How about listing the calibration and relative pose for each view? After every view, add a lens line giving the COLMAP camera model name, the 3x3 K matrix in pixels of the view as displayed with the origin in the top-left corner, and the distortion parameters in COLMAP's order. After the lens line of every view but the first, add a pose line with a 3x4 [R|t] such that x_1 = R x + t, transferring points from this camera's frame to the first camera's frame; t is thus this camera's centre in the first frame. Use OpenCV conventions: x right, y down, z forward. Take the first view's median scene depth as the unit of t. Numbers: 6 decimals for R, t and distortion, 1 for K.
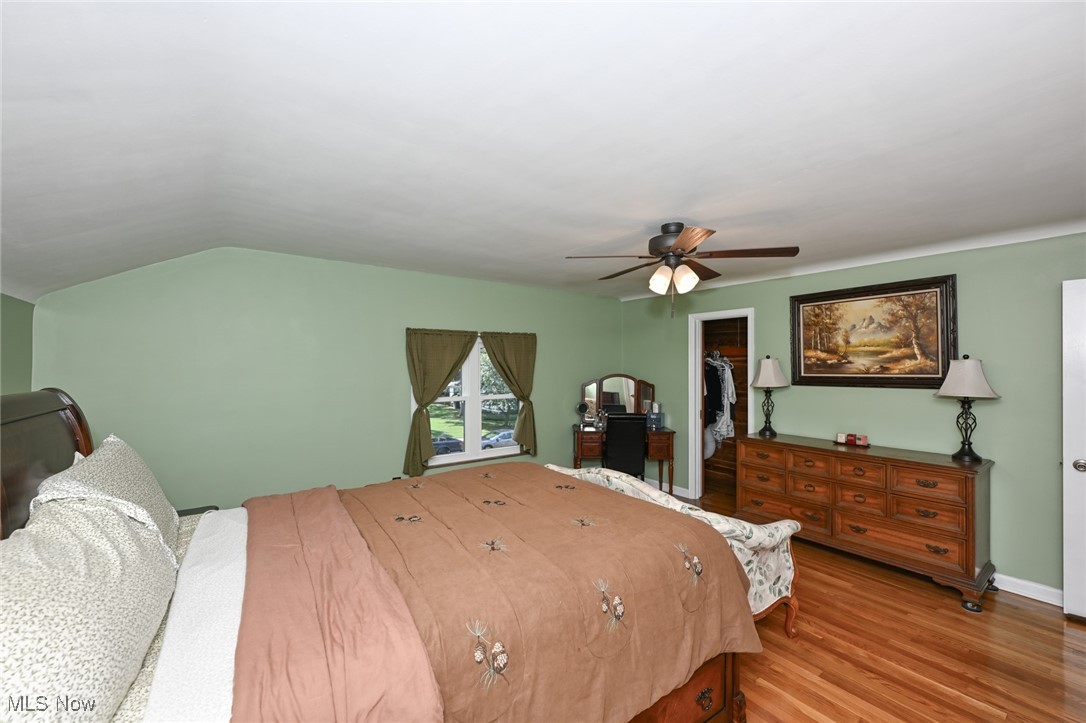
lens RADIAL K [[432.1, 0, 543.6], [0, 432.1, 363.3], [0, 0, 1]] dist [-0.000739, -0.000020]
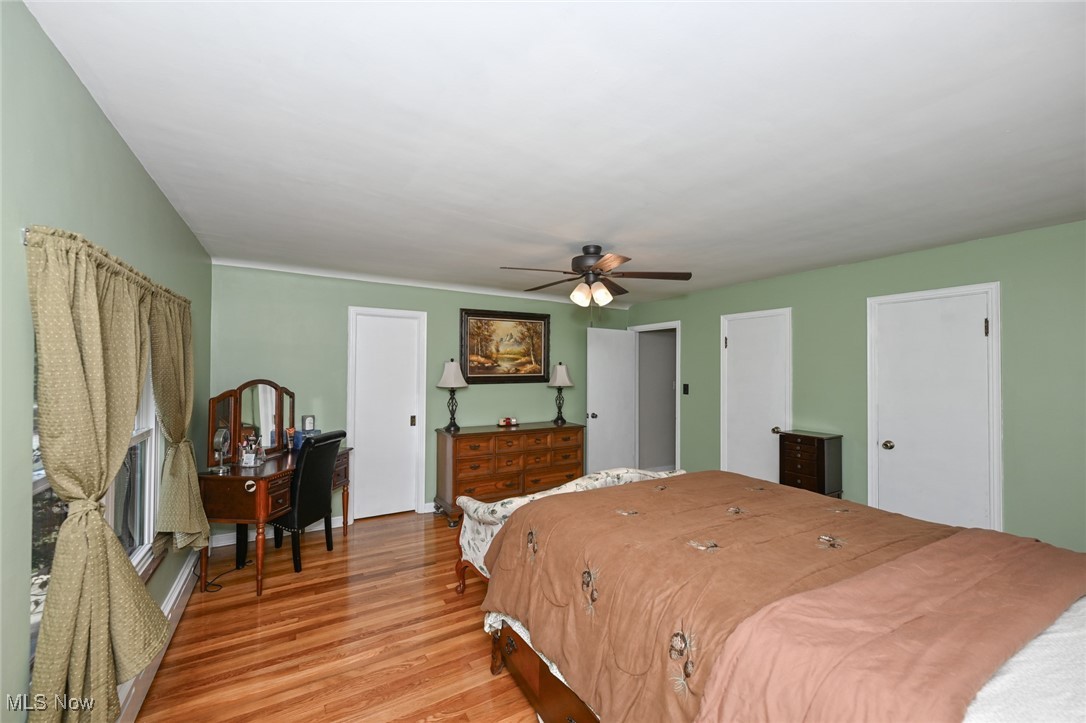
lens RADIAL K [[432.1, 0, 543.6], [0, 432.1, 363.3], [0, 0, 1]] dist [-0.000739, -0.000020]
pose [[0.112450, 0.005353, 0.993643, -0.658681], [-0.012987, 0.999908, -0.003918, -0.006249], [-0.993573, -0.012464, 0.112509, 0.748239]]
